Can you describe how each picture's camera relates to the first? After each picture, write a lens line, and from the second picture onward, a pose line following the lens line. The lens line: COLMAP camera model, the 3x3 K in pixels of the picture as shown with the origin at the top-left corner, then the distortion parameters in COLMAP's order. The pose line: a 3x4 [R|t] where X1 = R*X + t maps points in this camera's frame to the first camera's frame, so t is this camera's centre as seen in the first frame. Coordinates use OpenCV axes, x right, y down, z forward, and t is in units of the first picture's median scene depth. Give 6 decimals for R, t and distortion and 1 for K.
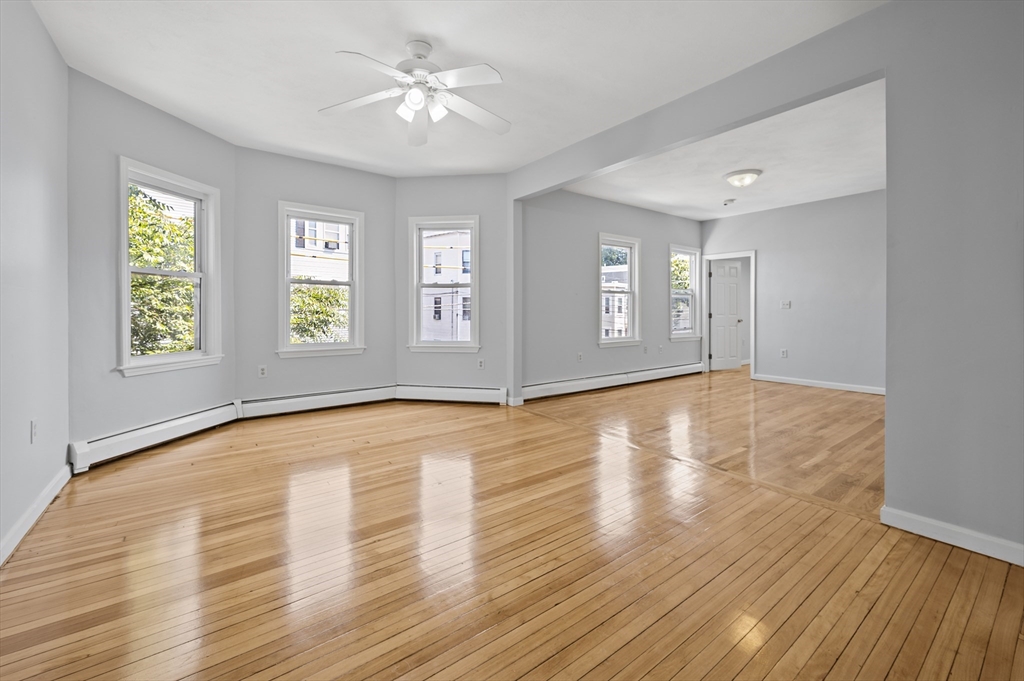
lens RADIAL K [[415.5, 0, 509.4], [0, 415.5, 318.5], [0, 0, 1]] dist [-0.003766, 0.000109]
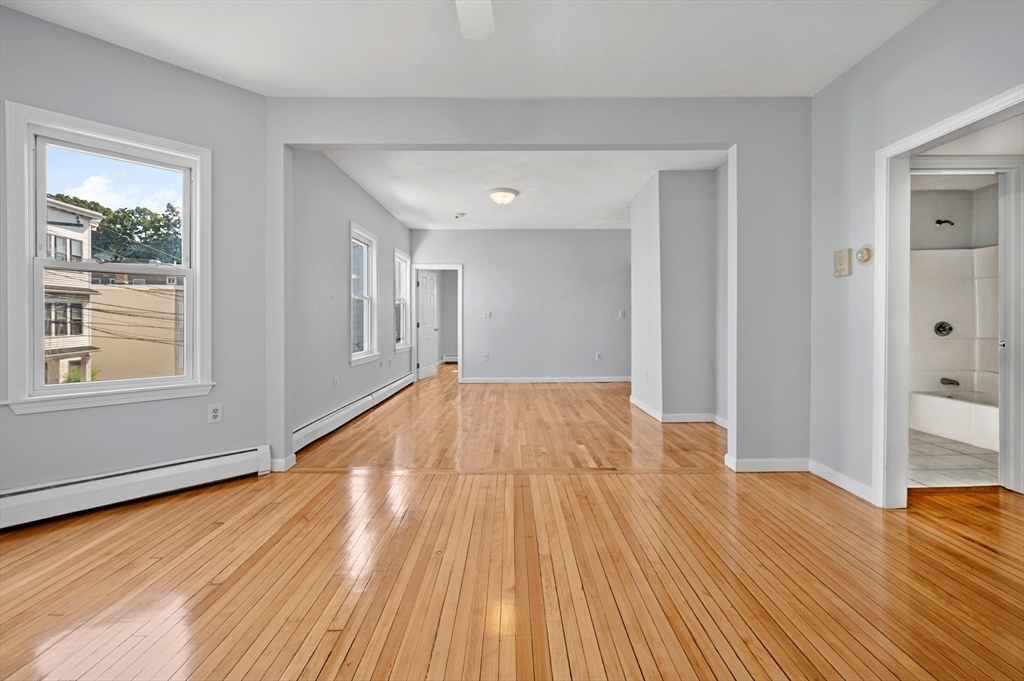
lens RADIAL K [[415.5, 0, 512.9], [0, 415.5, 327.7], [0, 0, 1]] dist [-0.003766, 0.000109]
pose [[0.594059, -0.016059, 0.804261, -0.290052], [0.018699, 0.999806, 0.006152, -0.003734], [-0.804204, 0.011384, 0.594244, 0.345359]]
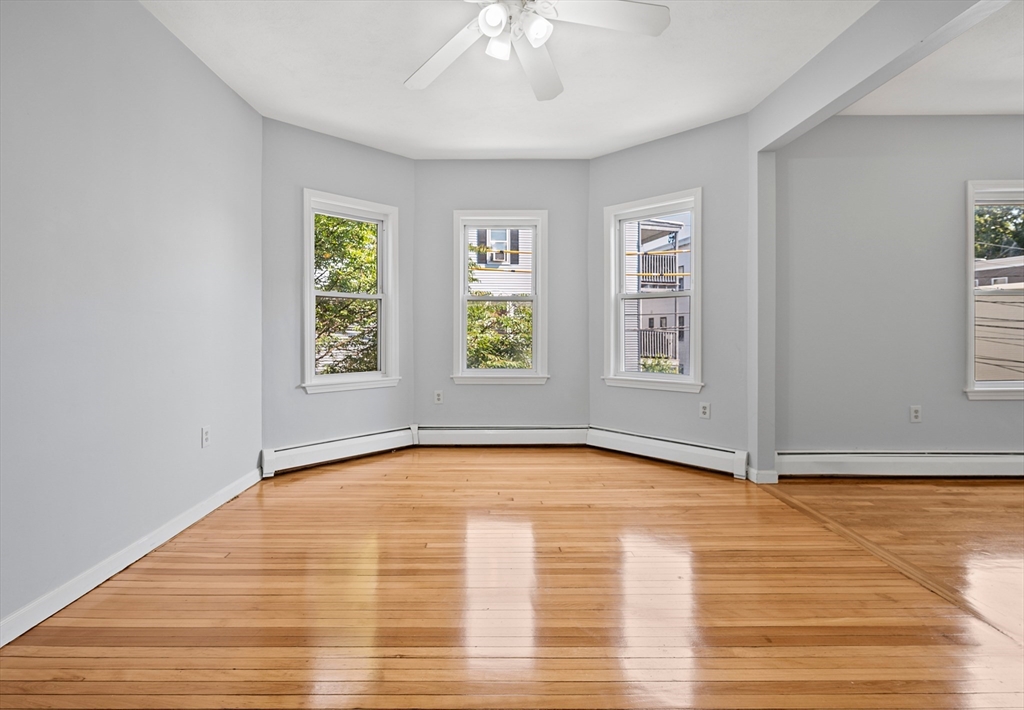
lens RADIAL K [[479.9, 0, 487.9], [0, 479.9, 334.5], [0, 0, 1]] dist [0.000429, -0.000693]
pose [[0.798363, -0.003406, -0.602166, 0.121238], [-0.006544, 0.999876, -0.014331, 0.002071], [0.602140, 0.015381, 0.798242, 0.183546]]
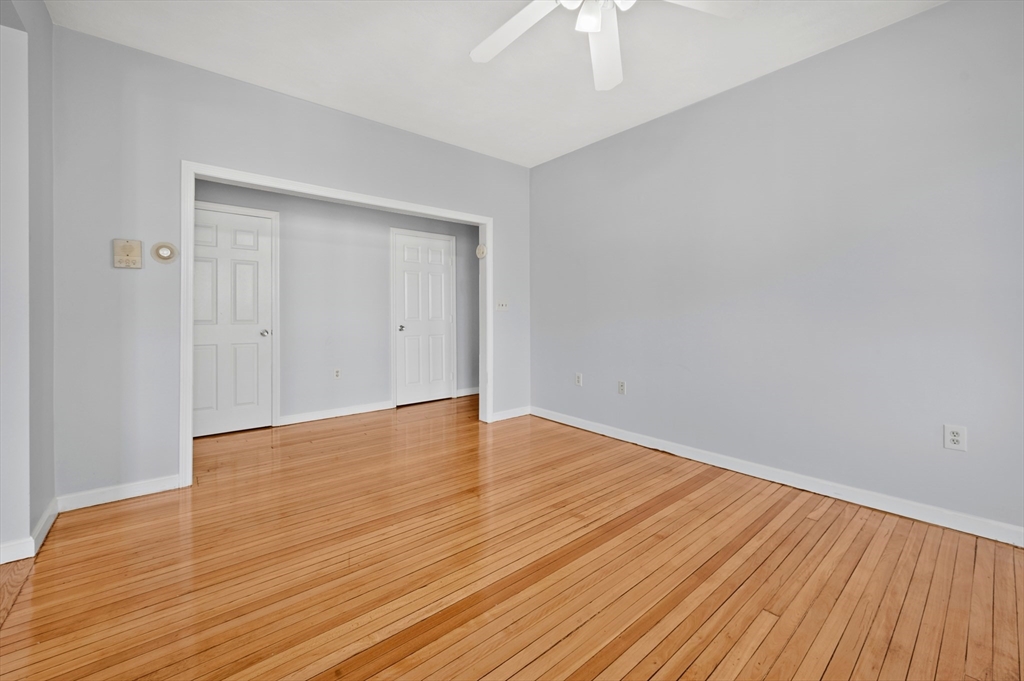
lens RADIAL K [[415.5, 0, 515.8], [0, 415.5, 315.8], [0, 0, 1]] dist [-0.003766, 0.000109]
pose [[-0.997136, -0.003604, -0.075542, -0.021133], [-0.005051, 0.999807, 0.018973, -0.014642], [0.075459, 0.019300, -0.996962, 0.867224]]
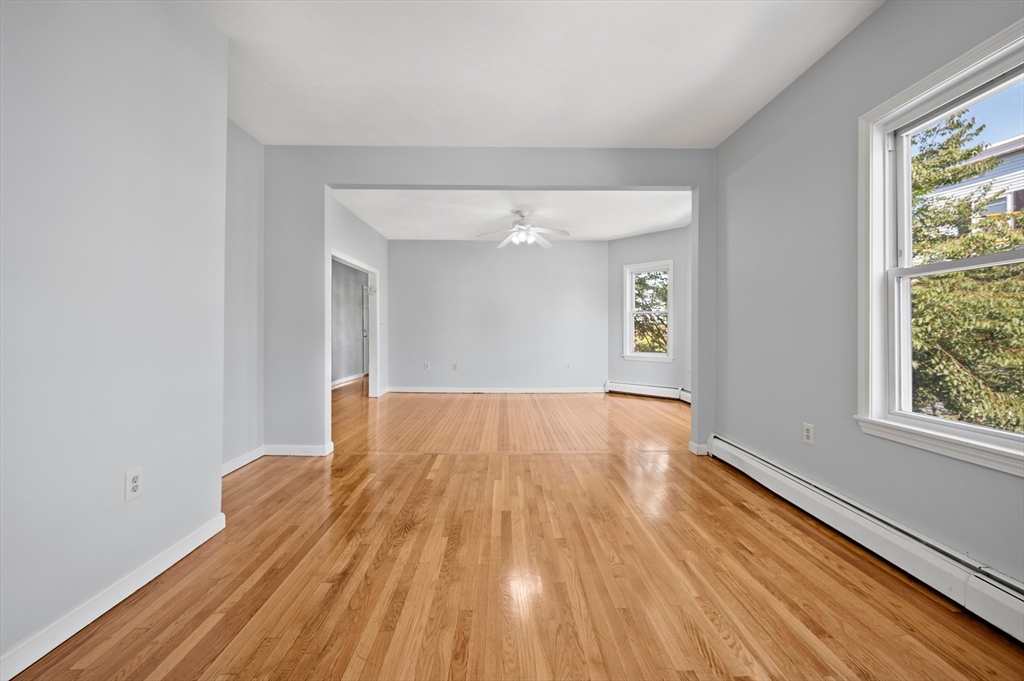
lens RADIAL K [[415.5, 0, 508.1], [0, 415.5, 329.9], [0, 0, 1]] dist [-0.003766, 0.000109]
pose [[-0.593192, -0.006738, -0.805033, 0.857296], [-0.020015, 0.999779, 0.006380, -0.018458], [0.804812, 0.019898, -0.593196, 1.186517]]
